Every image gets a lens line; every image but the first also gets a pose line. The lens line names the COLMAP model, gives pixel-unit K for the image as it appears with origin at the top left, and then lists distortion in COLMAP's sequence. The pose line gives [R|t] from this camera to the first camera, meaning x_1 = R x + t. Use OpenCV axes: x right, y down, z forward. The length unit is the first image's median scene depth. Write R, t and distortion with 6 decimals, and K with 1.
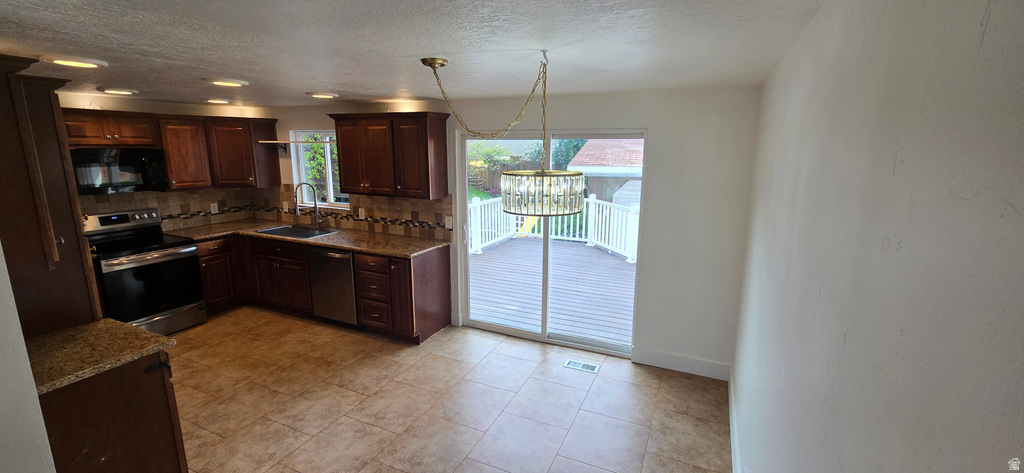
lens RADIAL K [[420.6, 0, 522.2], [0, 420.6, 230.5], [0, 0, 1]] dist [0.000934, -0.000464]
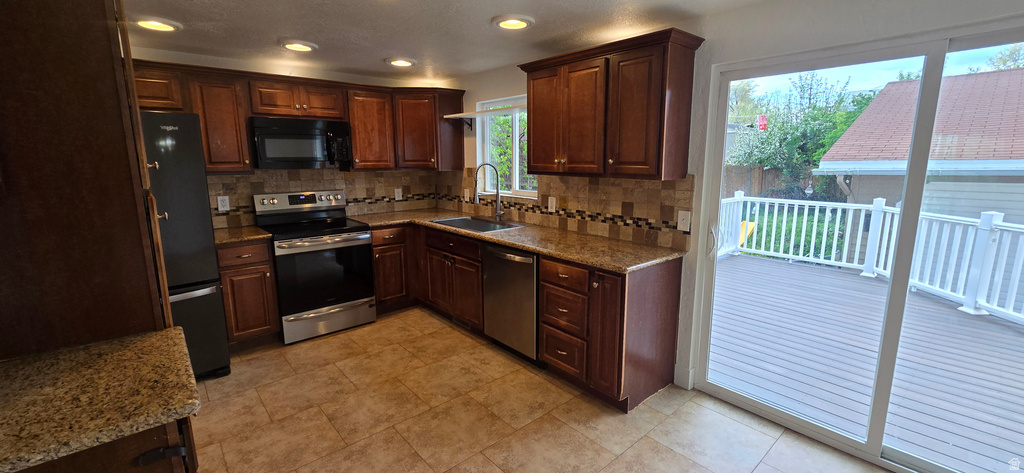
lens RADIAL K [[420.6, 0, 522.2], [0, 420.6, 230.5], [0, 0, 1]] dist [0.000934, -0.000464]
pose [[0.912081, 0.059988, -0.405598, -0.134100], [-0.069648, 0.997530, -0.009083, 0.016700], [0.404051, 0.036534, 0.914007, 0.322881]]
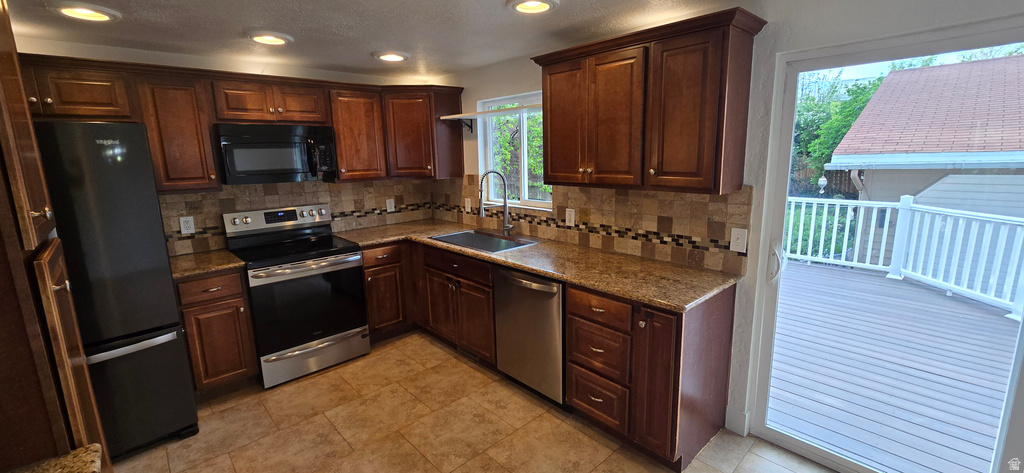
lens RADIAL K [[421.4, 0, 520.0], [0, 421.4, 230.4], [0, 0, 1]] dist [0.000920, 0.000195]
pose [[0.922963, 0.041801, -0.382613, -0.216076], [-0.045054, 0.998984, 0.000460, -0.018116], [0.382243, 0.016814, 0.923909, 0.395109]]
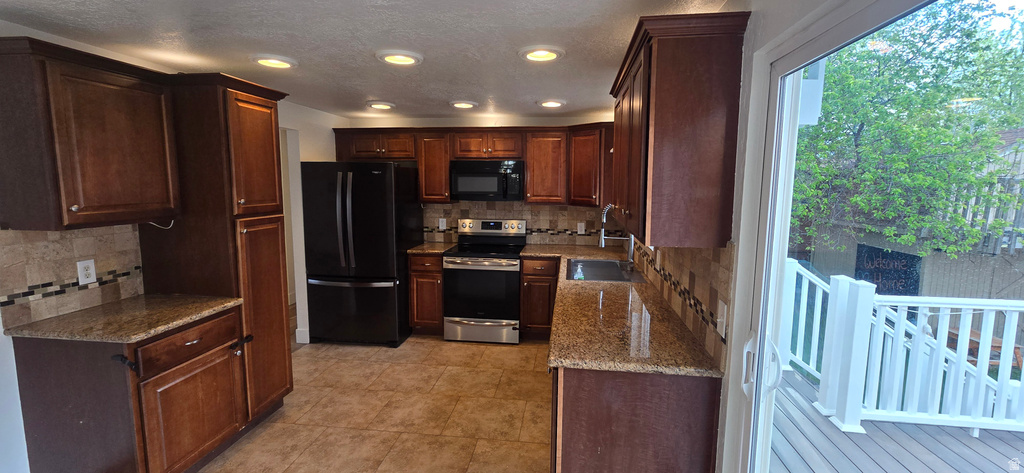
lens RADIAL K [[421.4, 0, 520.0], [0, 421.4, 230.4], [0, 0, 1]] dist [0.000920, 0.000195]
pose [[0.291439, 0.102275, -0.951106, 0.109332], [-0.192004, 0.980288, 0.046579, -0.073883], [0.937122, 0.169041, 0.305331, 0.678399]]
